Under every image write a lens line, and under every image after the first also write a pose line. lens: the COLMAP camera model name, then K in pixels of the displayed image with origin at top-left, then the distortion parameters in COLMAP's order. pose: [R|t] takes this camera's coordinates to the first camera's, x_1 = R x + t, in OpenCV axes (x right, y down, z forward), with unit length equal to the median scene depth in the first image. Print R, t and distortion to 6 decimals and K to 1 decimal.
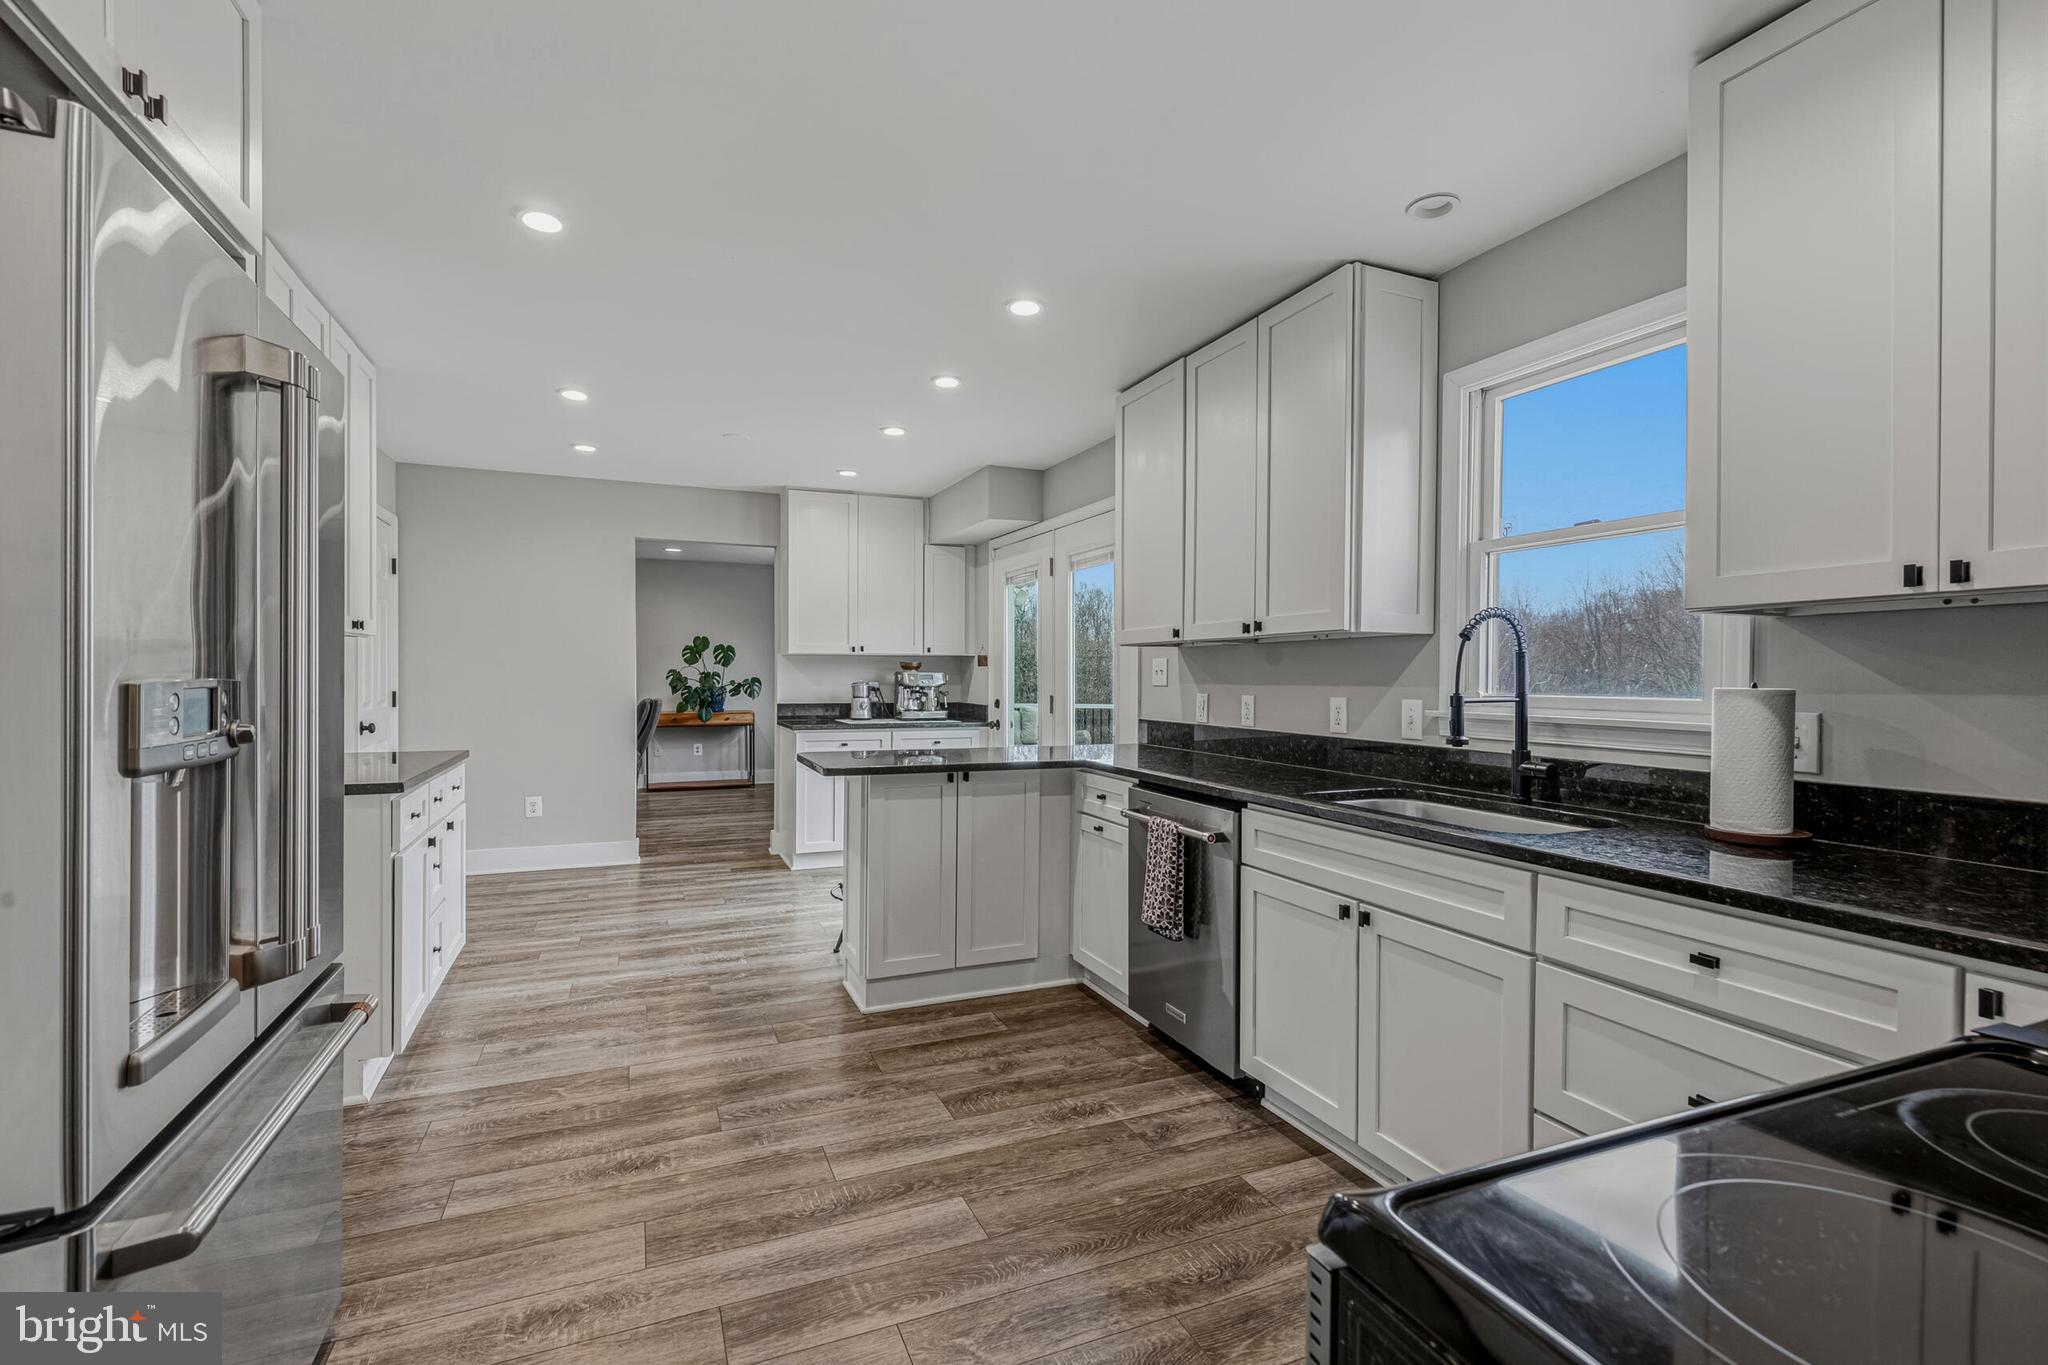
lens RADIAL K [[914.0, 0, 1020.2], [0, 914.0, 685.1], [0, 0, 1]] dist [0.005361, -0.001895]
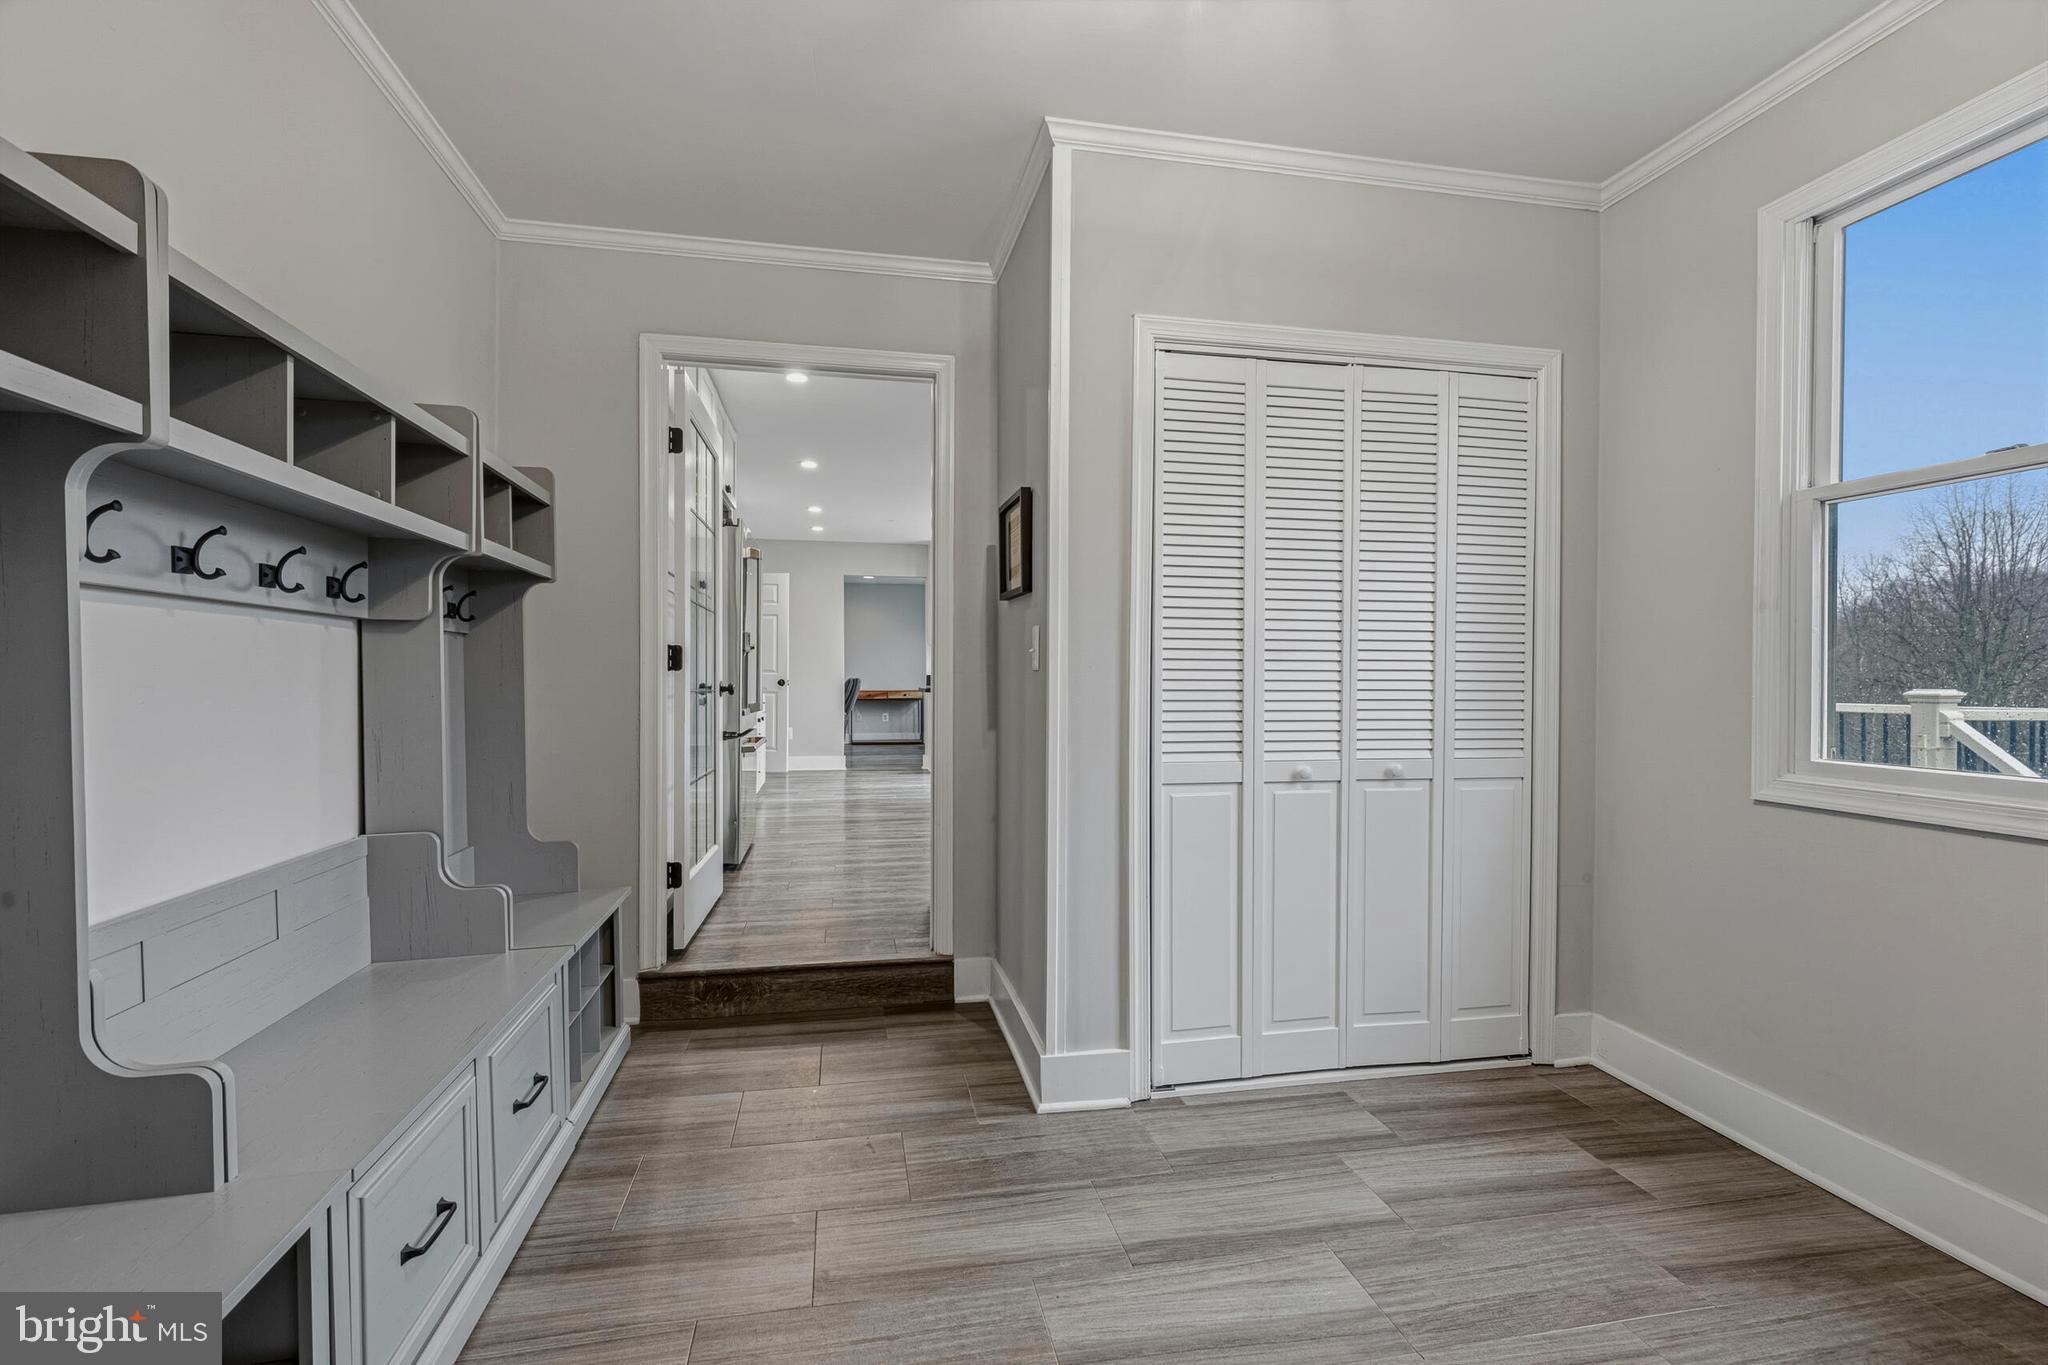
lens RADIAL K [[914.0, 0, 1019.9], [0, 914.0, 682.9], [0, 0, 1]] dist [0.005361, -0.001895]
pose [[0.978089, -0.000055, -0.208187, 0.384334], [-0.001698, 0.999965, -0.008243, 0.077291], [0.208180, 0.008416, 0.978054, -0.896975]]
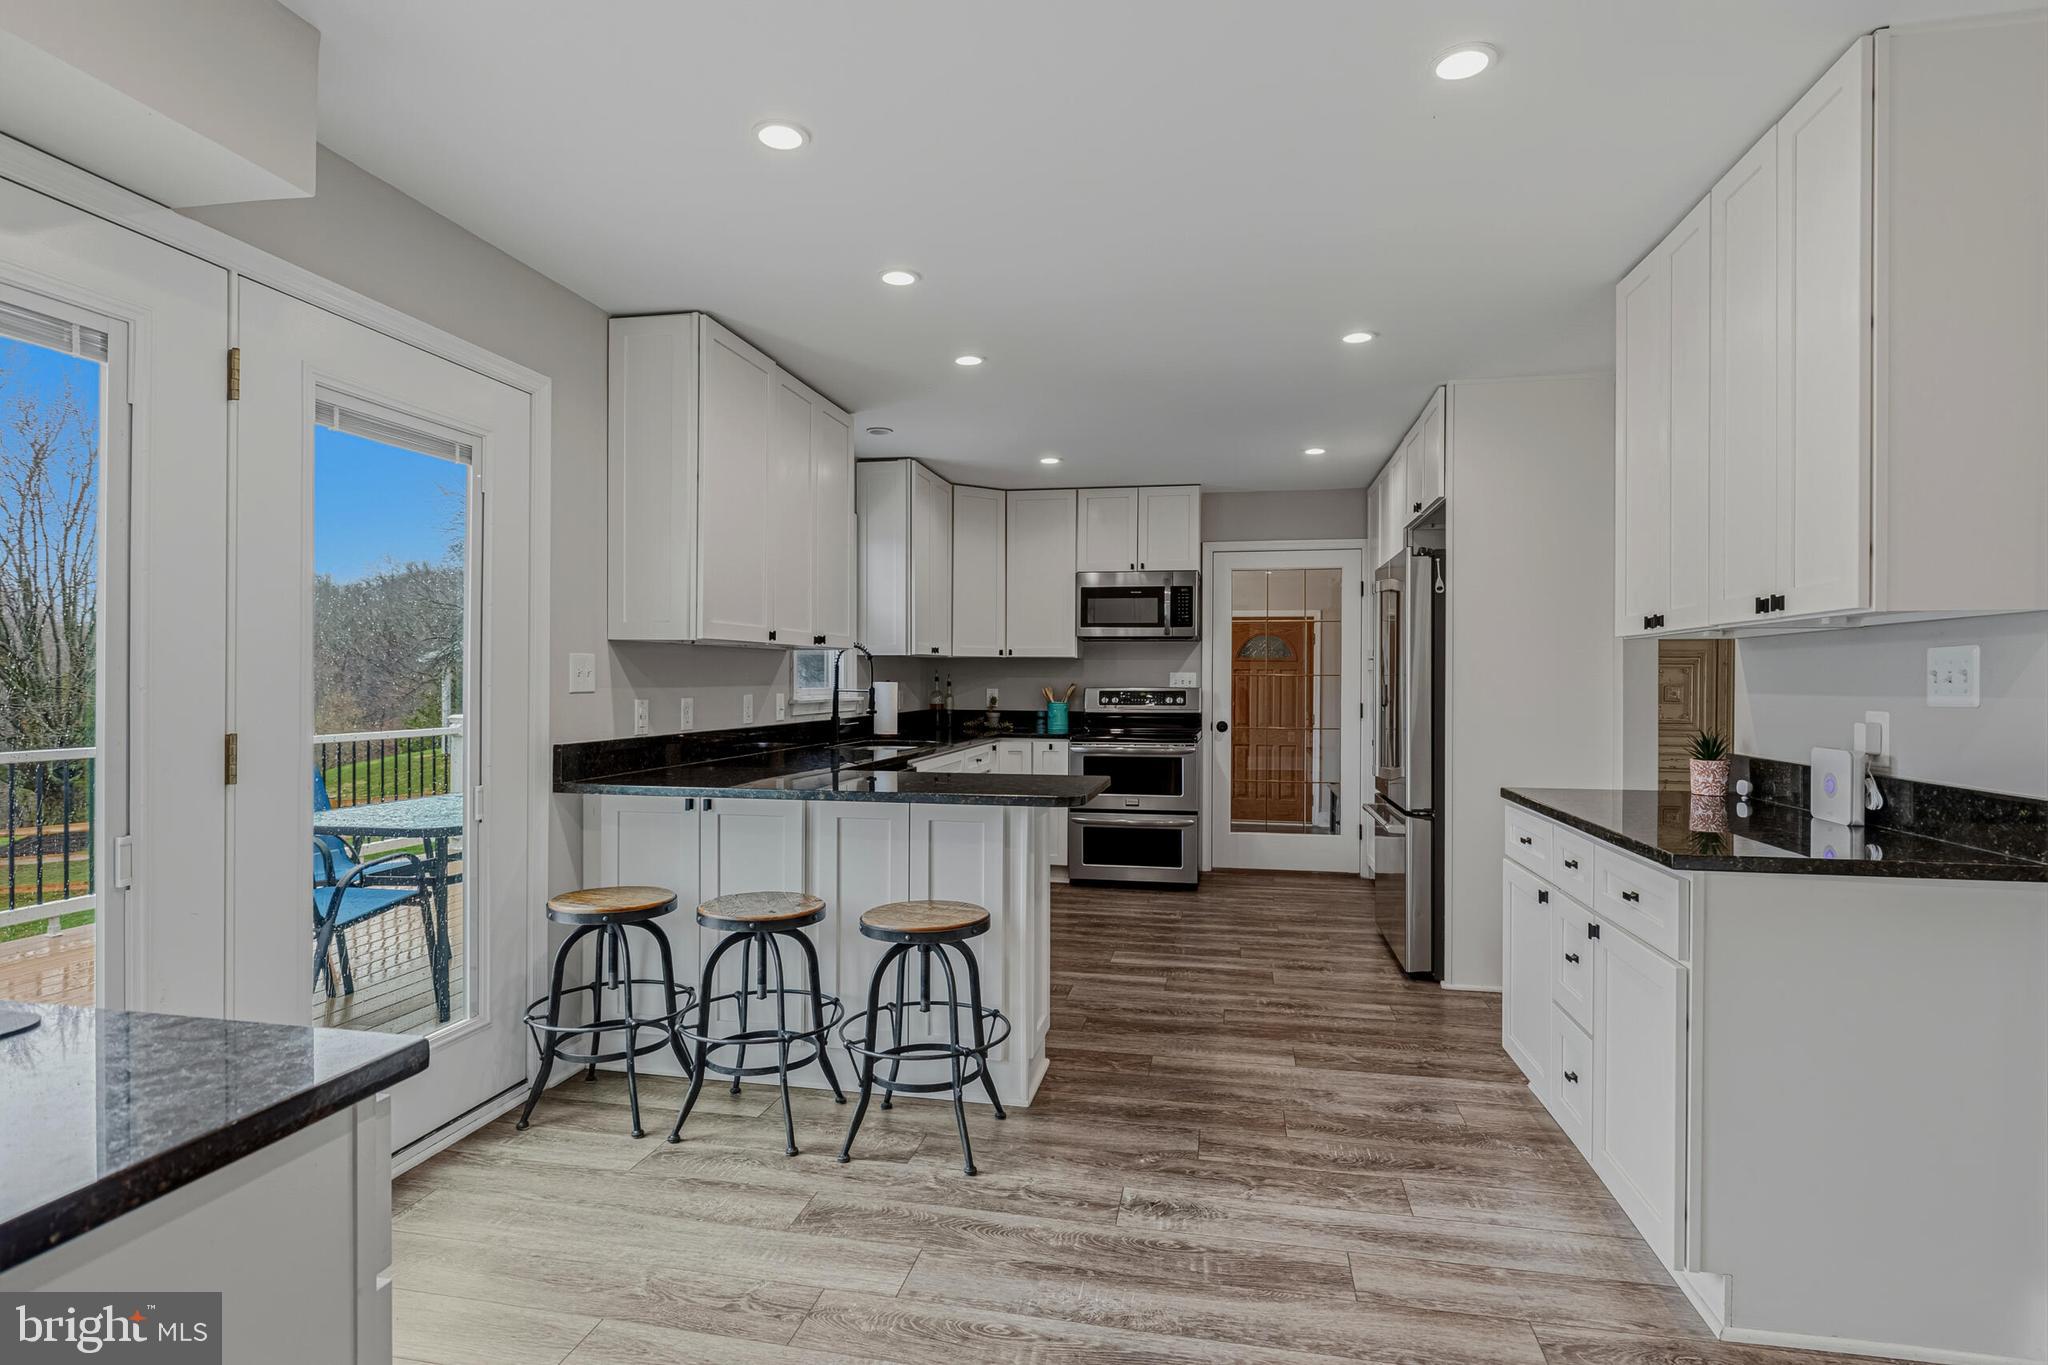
lens RADIAL K [[1027.2, 0, 1023.1], [0, 1027.2, 687.8], [0, 0, 1]] dist [-0.002143, -0.000641]
pose [[-0.823759, -0.014390, 0.566757, -0.654806], [-0.003010, 0.999775, 0.021009, -0.023503], [-0.566932, 0.015600, -0.823617, 1.685670]]
